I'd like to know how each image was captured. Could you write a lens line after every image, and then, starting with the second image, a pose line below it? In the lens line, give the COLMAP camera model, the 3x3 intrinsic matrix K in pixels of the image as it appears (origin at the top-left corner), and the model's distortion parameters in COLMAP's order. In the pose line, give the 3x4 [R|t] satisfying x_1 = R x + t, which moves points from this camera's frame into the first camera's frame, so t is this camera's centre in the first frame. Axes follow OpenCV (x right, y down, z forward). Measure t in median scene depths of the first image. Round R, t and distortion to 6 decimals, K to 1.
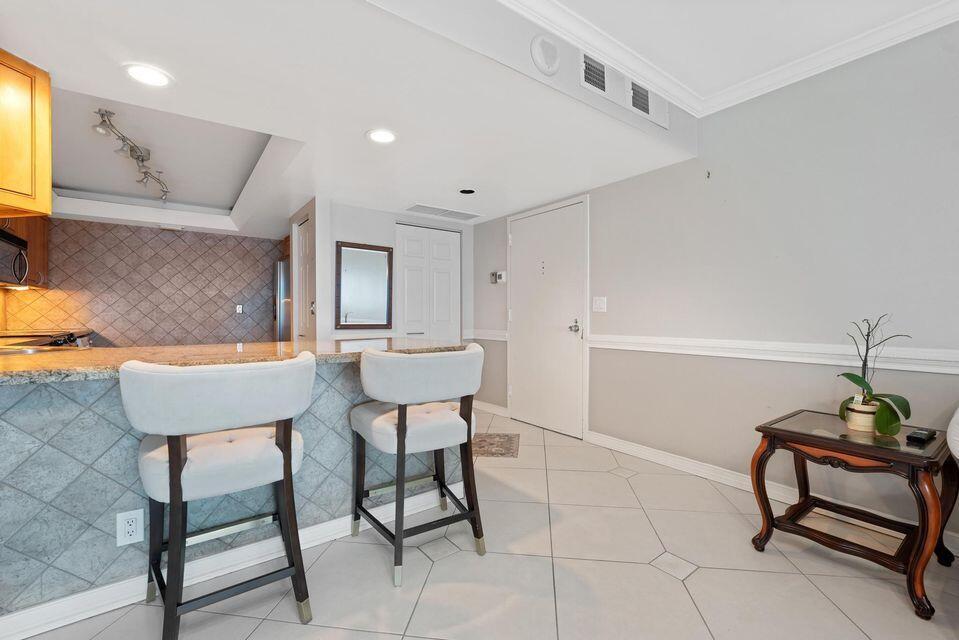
lens RADIAL K [[408.5, 0, 479.5], [0, 408.5, 320.0], [0, 0, 1]] dist [-0.002738, -0.000143]
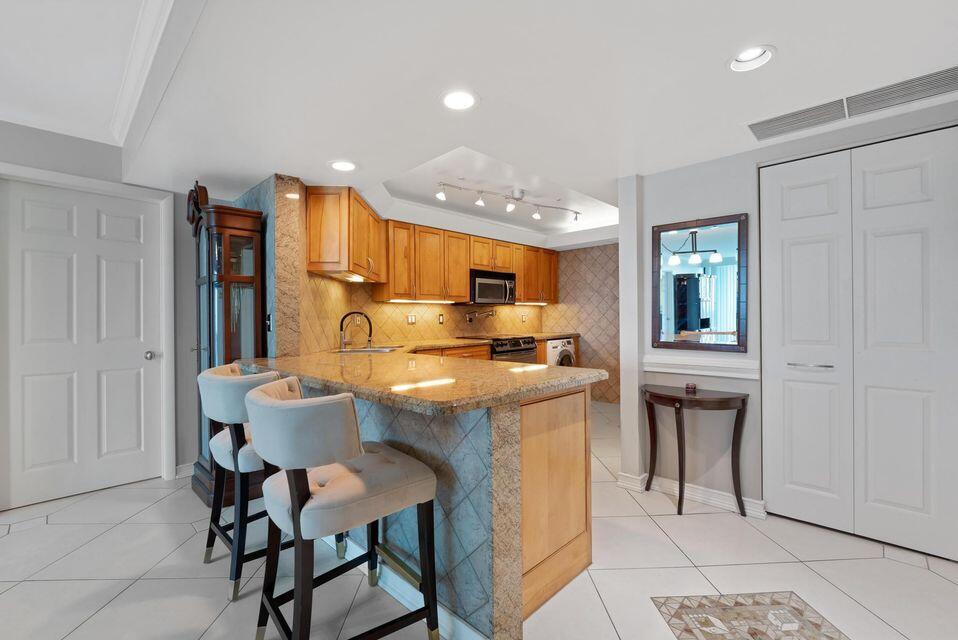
lens RADIAL K [[417.9, 0, 479.0], [0, 417.9, 320.0], [0, 0, 1]] dist [0.001072, 0.000230]
pose [[0.164406, 0.006185, -0.986373, 0.332390], [-0.002694, 0.999979, 0.005822, -0.030461], [0.986389, 0.001700, 0.164419, 0.568995]]
